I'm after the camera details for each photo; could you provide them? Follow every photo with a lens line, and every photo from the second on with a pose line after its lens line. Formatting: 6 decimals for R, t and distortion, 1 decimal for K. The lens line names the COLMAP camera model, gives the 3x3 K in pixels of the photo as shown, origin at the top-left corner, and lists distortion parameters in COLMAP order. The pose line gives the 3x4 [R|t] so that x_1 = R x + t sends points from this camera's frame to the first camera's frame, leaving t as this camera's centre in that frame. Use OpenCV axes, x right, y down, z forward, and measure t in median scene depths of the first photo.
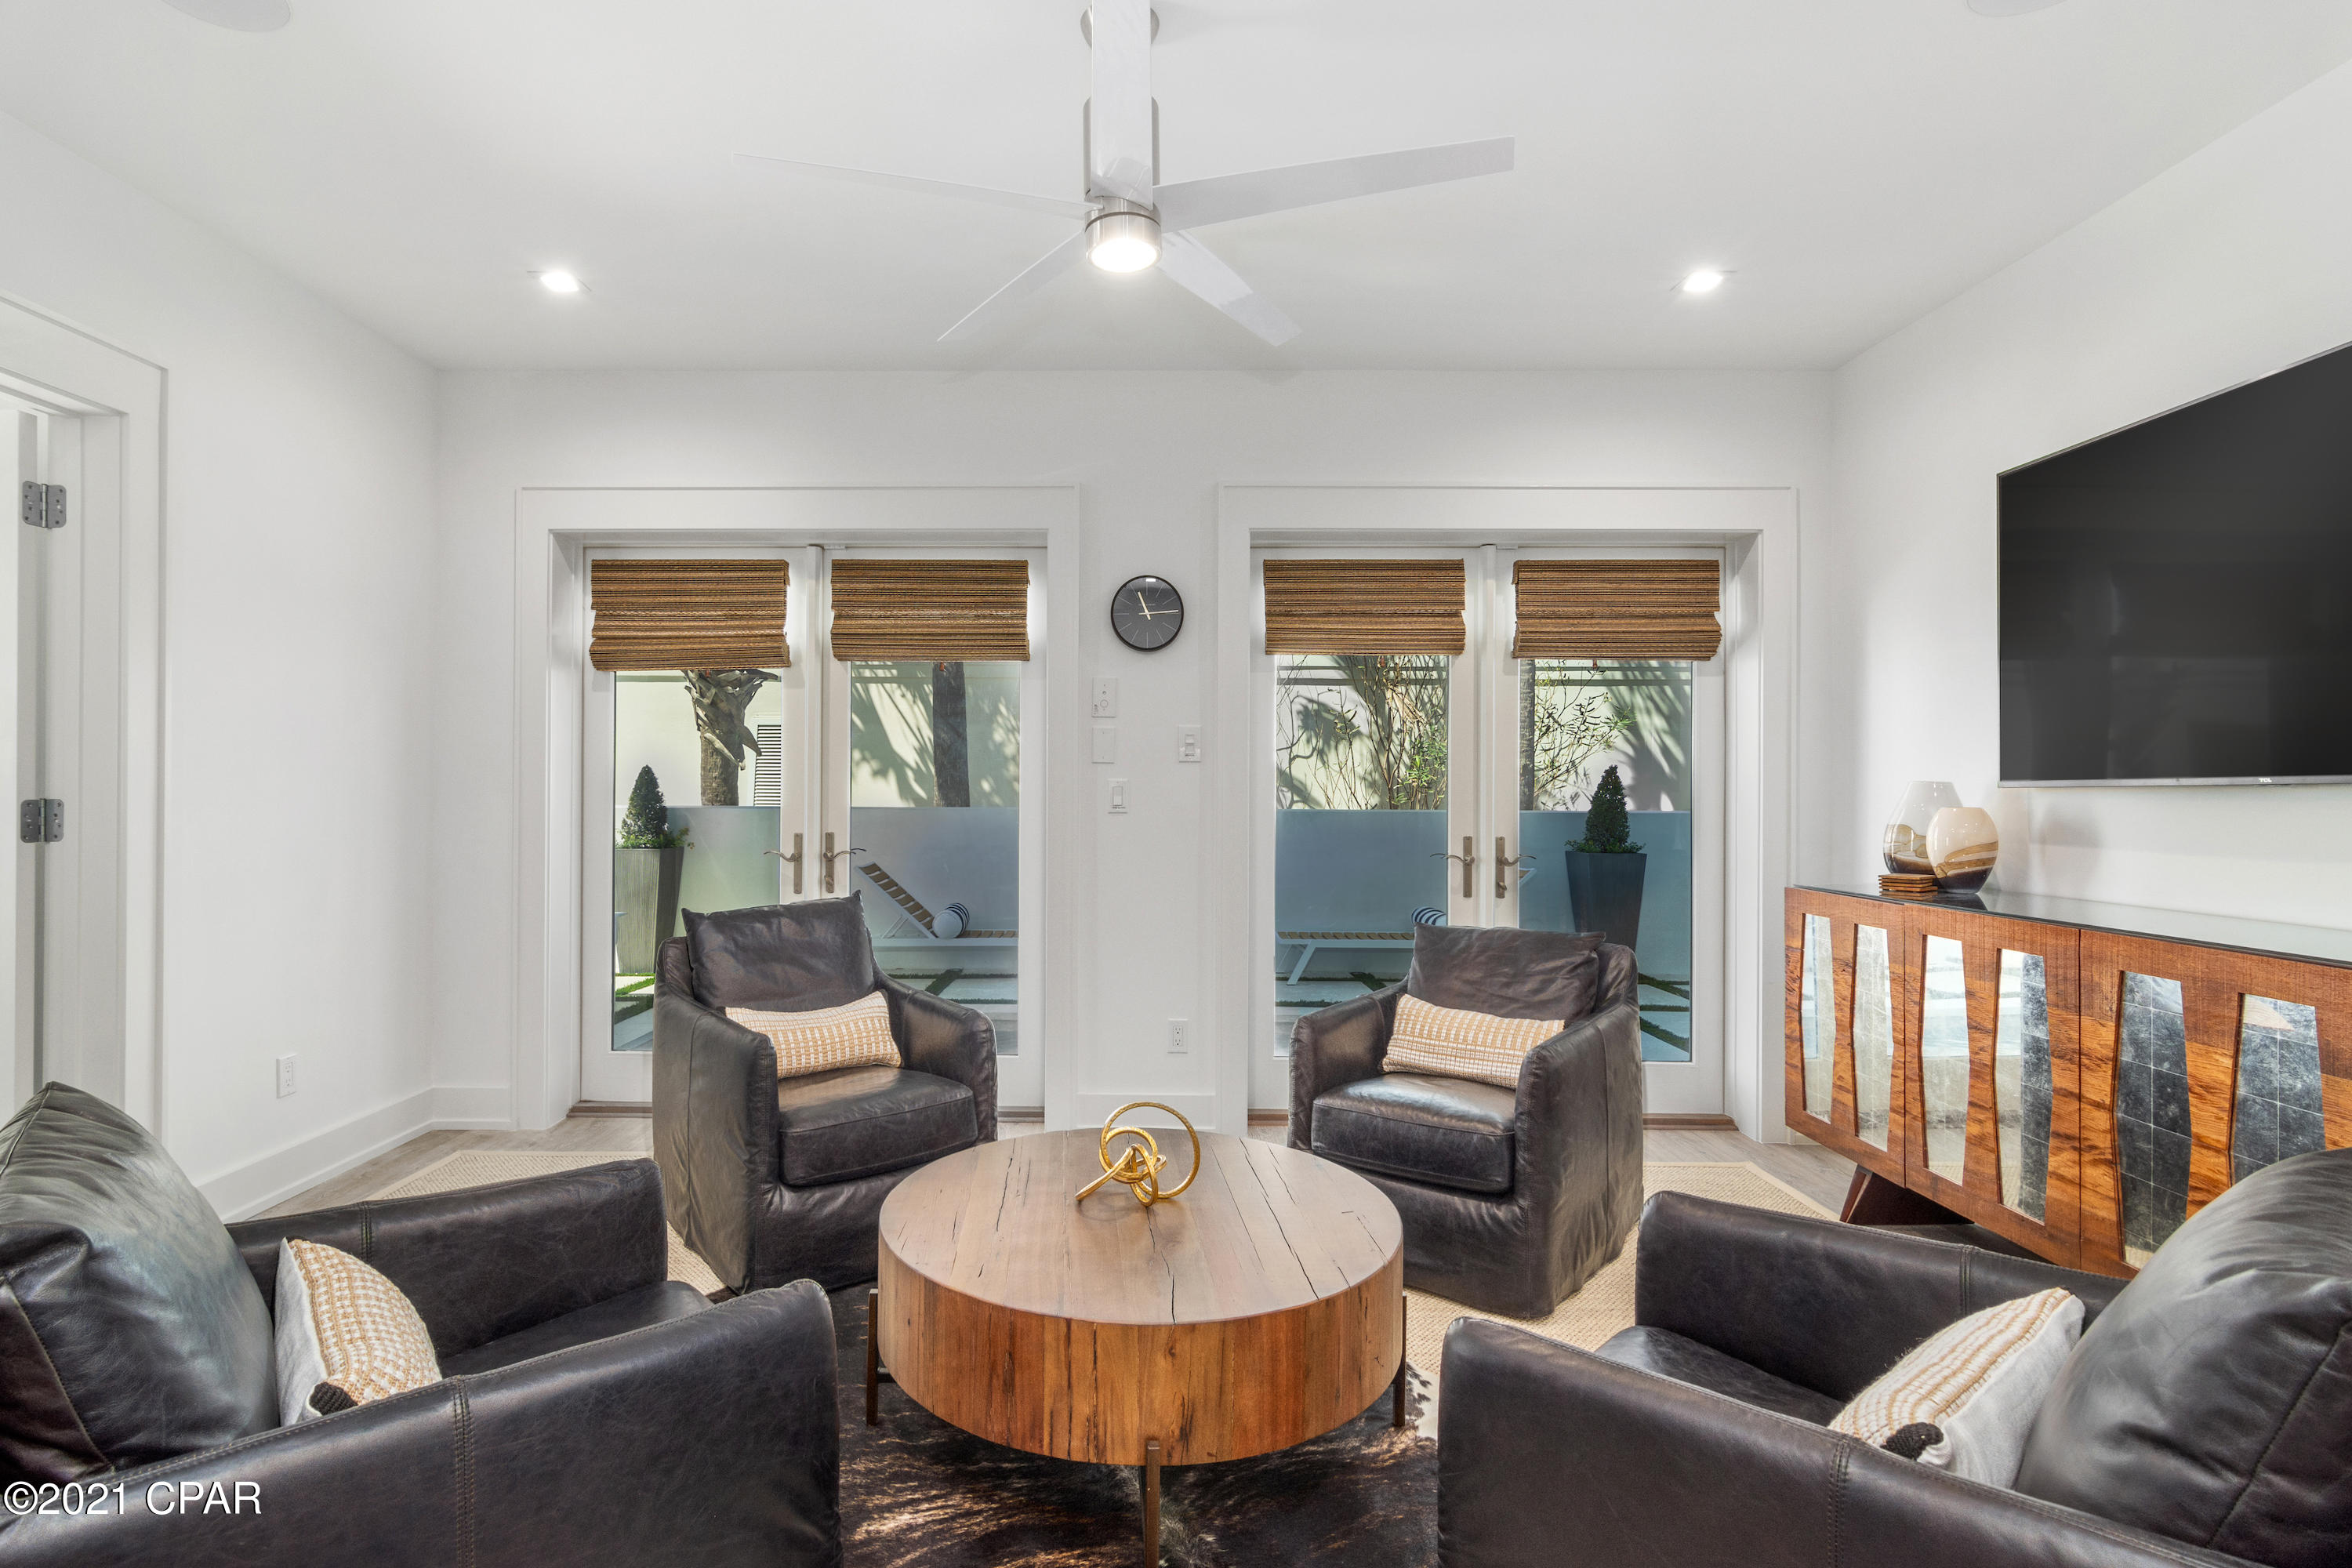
lens RADIAL K [[1111.4, 0, 1170.5], [0, 1111.4, 787.4], [0, 0, 1]] dist [0.003608, 0.001180]
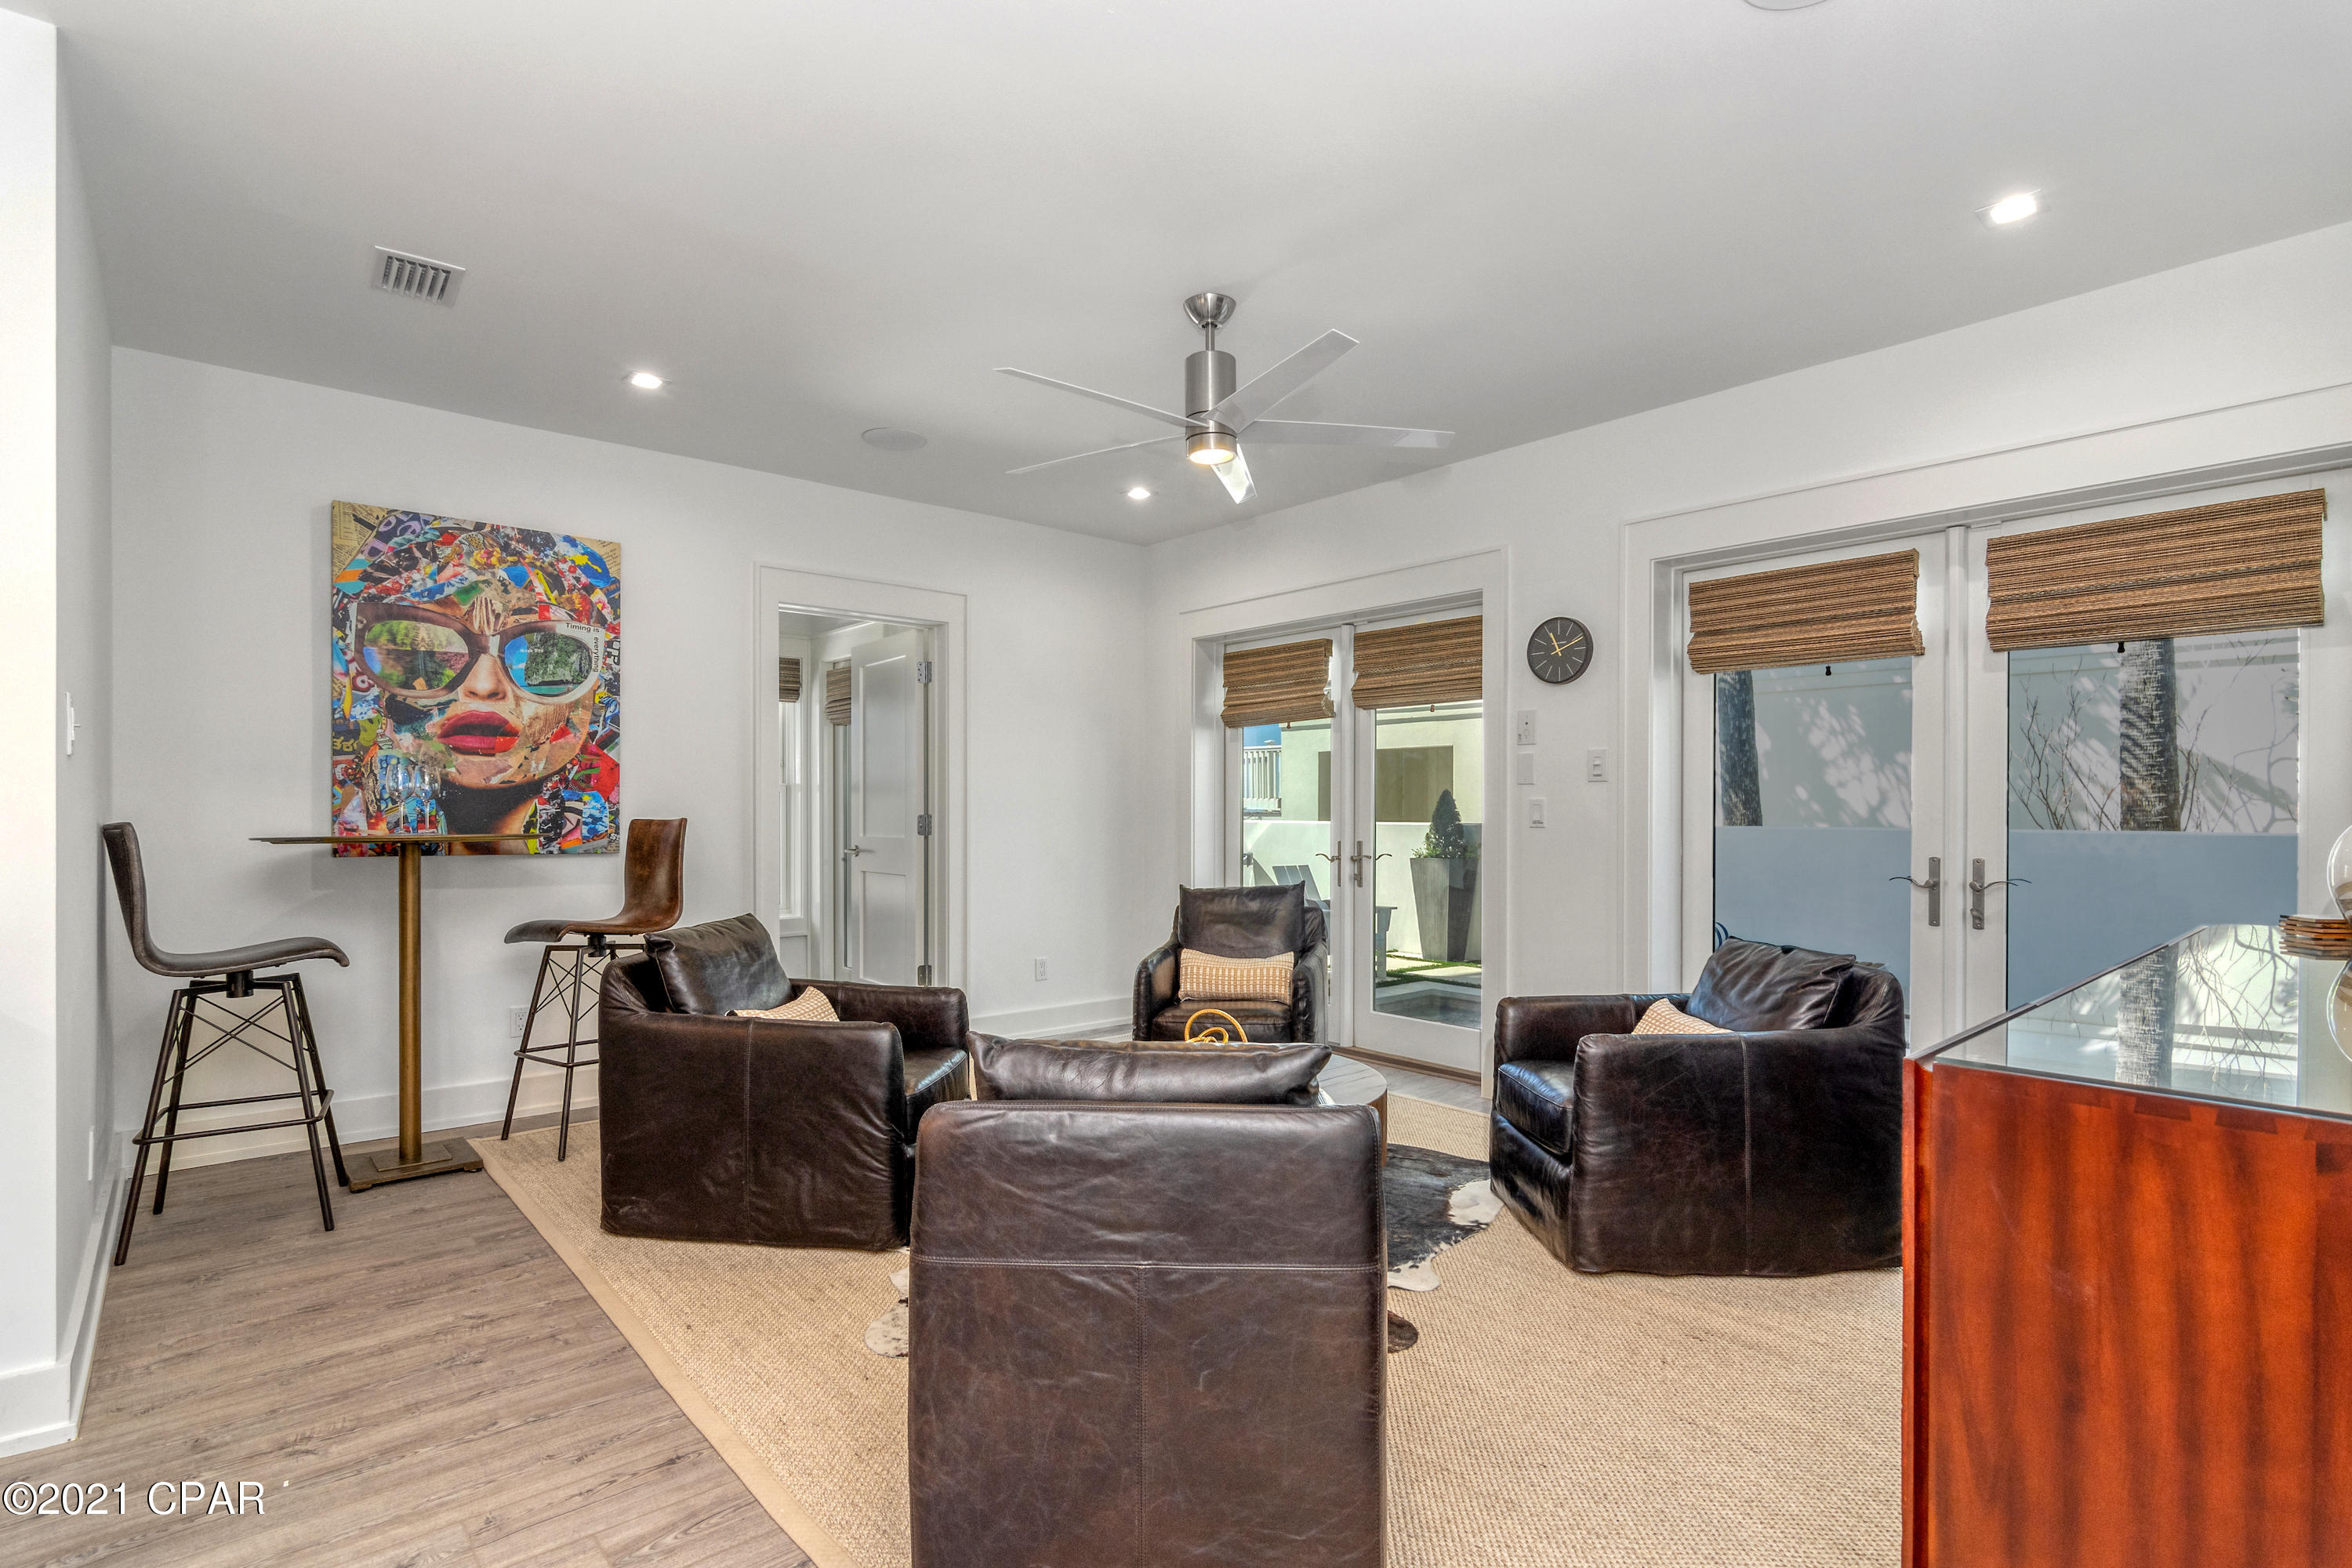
lens RADIAL K [[1111.4, 0, 1220.4], [0, 1111.4, 803.3], [0, 0, 1]] dist [0.003608, 0.001180]
pose [[0.696726, -0.008350, -0.717289, 0.524324], [0.005684, 0.999965, -0.006120, 0.003326], [0.717315, 0.000187, 0.696749, -0.031914]]
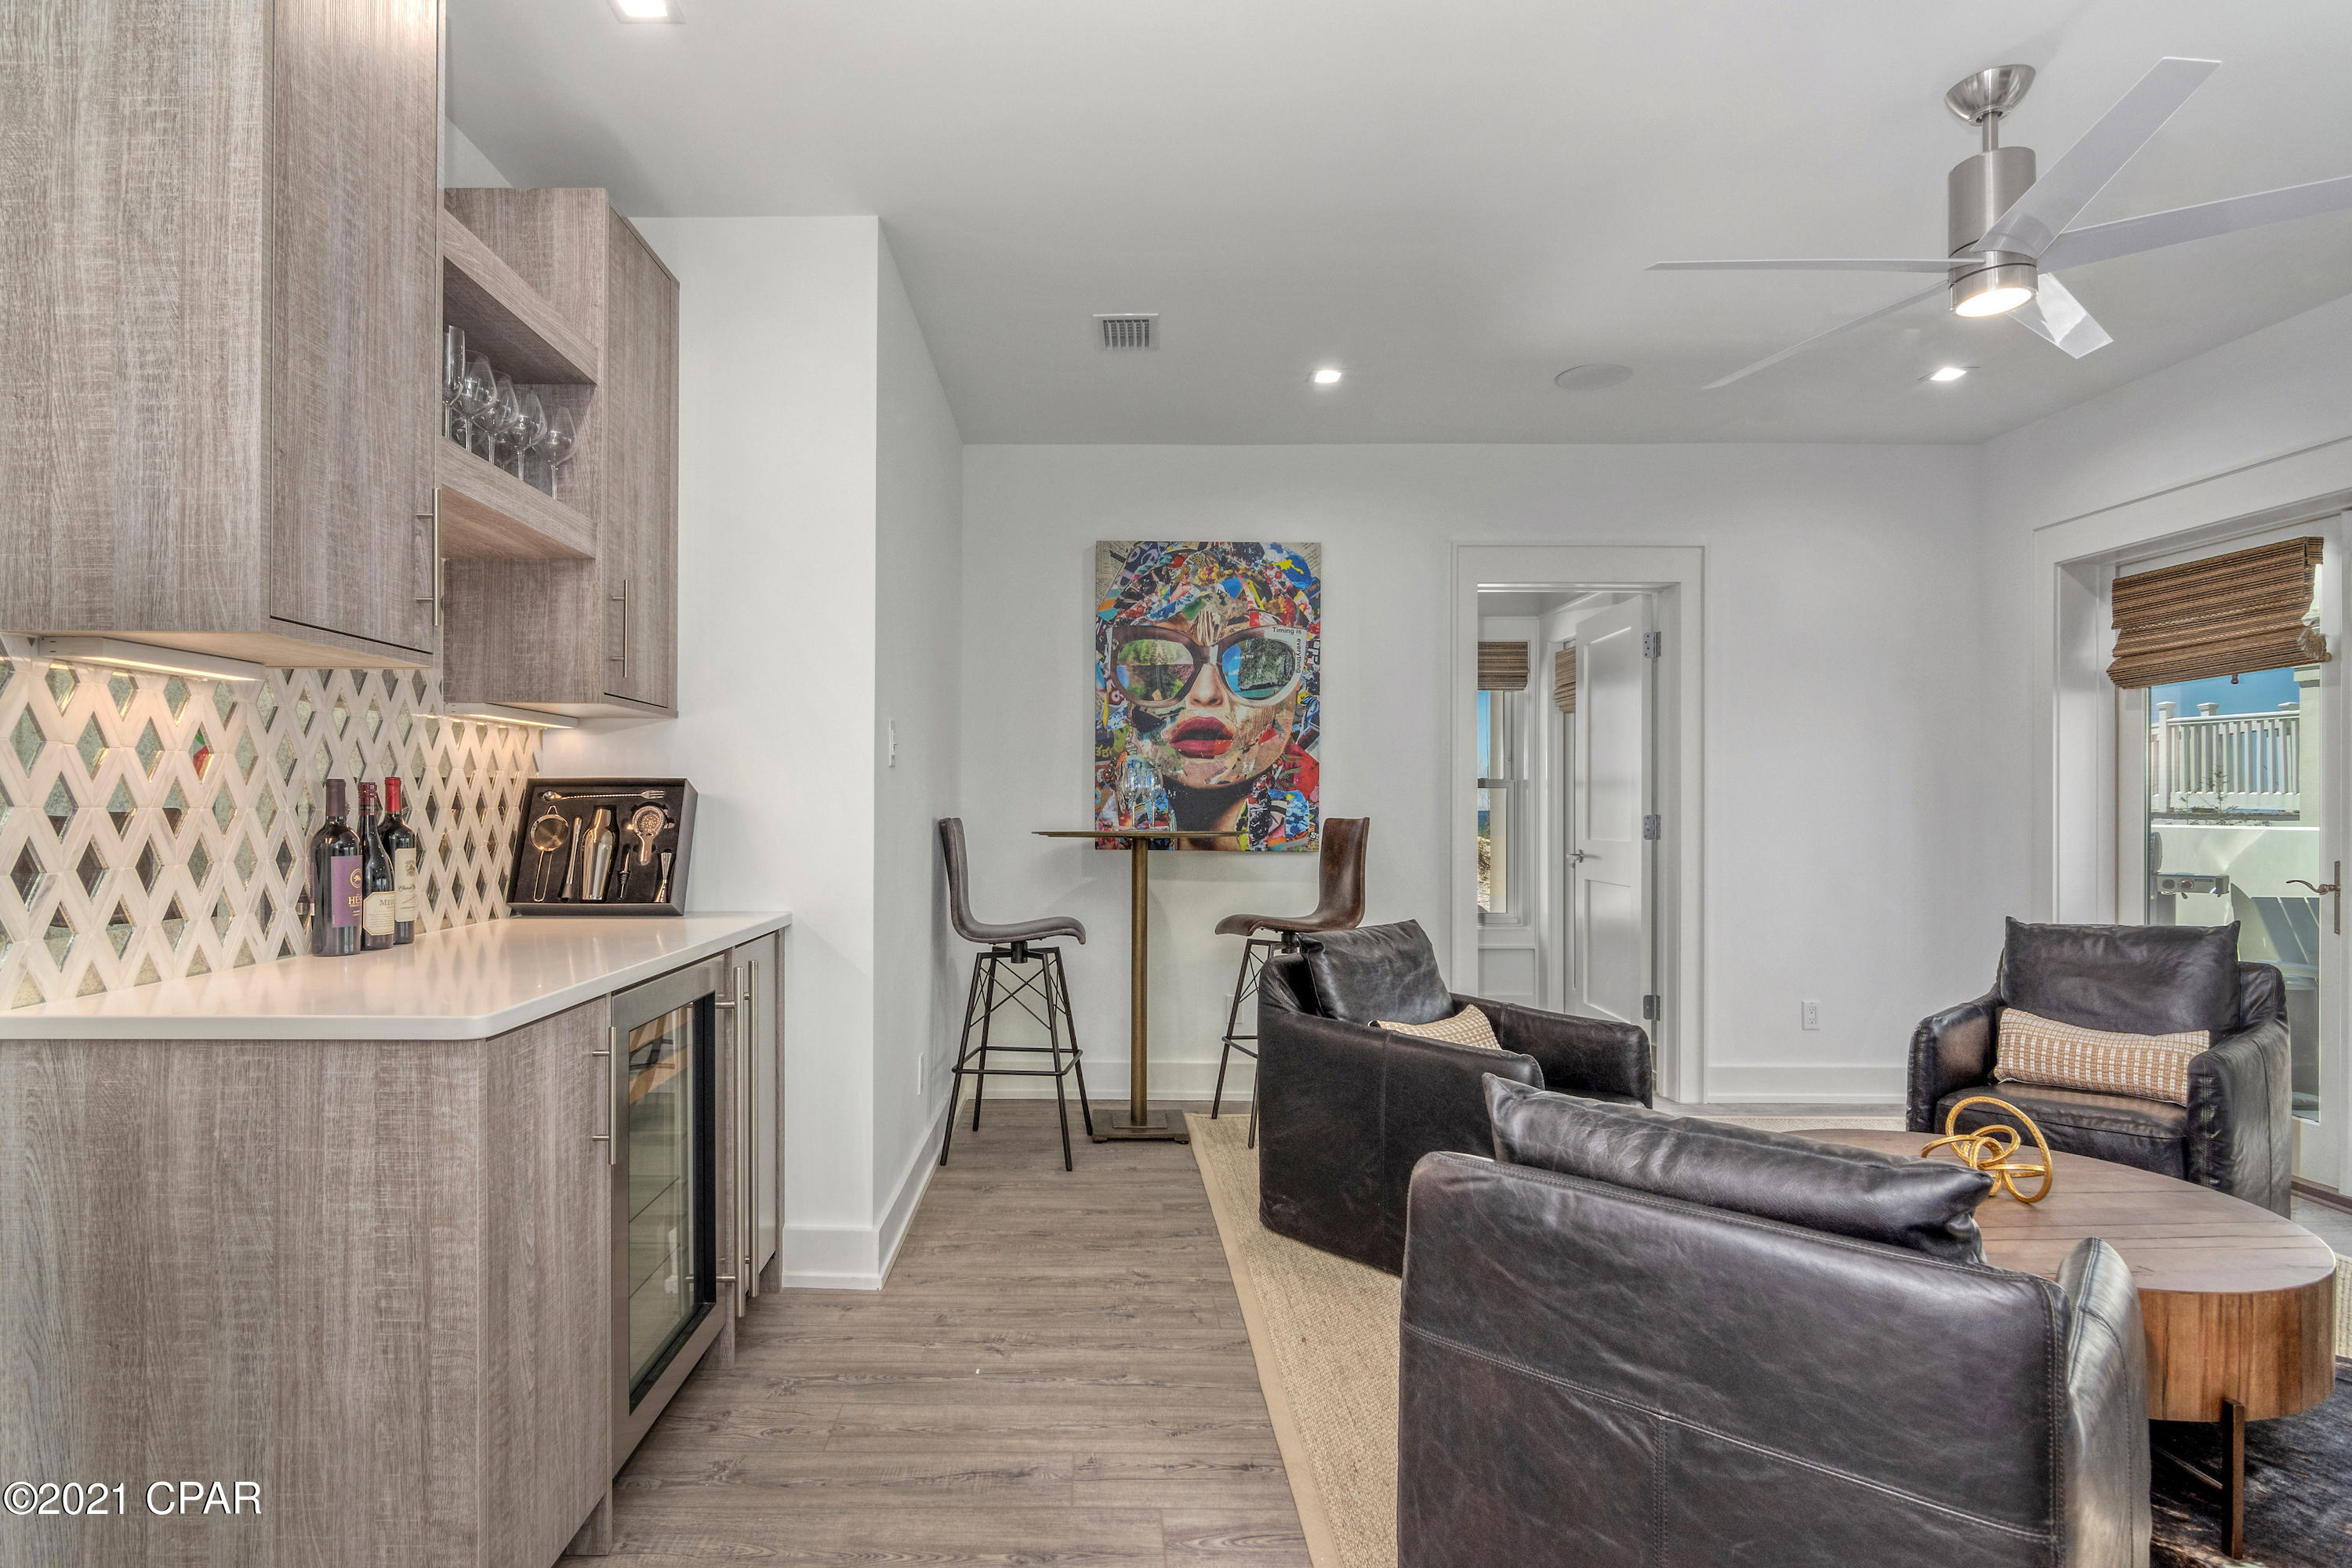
lens RADIAL K [[1252.7, 0, 1140.9], [0, 1252.7, 793.1], [0, 0, 1]] dist [-0.001637, -0.001095]
pose [[0.048339, -0.016354, -0.998697, 0.549756], [0.002631, 0.999865, -0.016246, 0.003761], [0.998828, -0.001842, 0.048376, 0.068060]]
